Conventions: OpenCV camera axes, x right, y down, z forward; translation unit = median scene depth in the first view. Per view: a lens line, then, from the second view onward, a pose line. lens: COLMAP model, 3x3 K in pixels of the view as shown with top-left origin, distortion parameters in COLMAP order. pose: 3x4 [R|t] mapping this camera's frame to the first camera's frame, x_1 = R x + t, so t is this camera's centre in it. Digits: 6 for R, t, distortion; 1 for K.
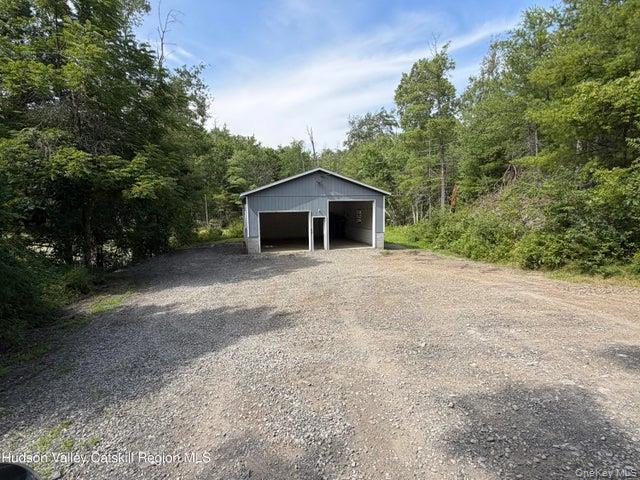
lens RADIAL K [[332.7, 0, 319.8], [0, 332.7, 238.4], [0, 0, 1]] dist [-0.004336, -0.000145]
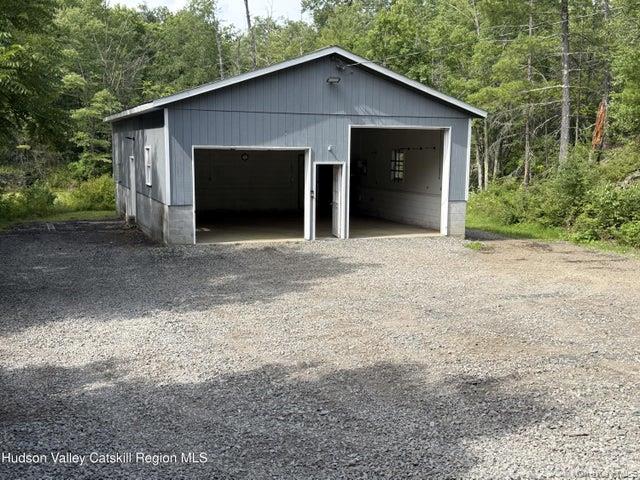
lens RADIAL K [[727.5, 0, 320.3], [0, 727.5, 240.7], [0, 0, 1]] dist [0.095327, 0.000000]
pose [[0.992155, 0.011258, 0.124504, -0.130937], [-0.014765, 0.999519, 0.027281, 0.011911], [-0.124137, -0.028905, 0.991844, 0.048887]]
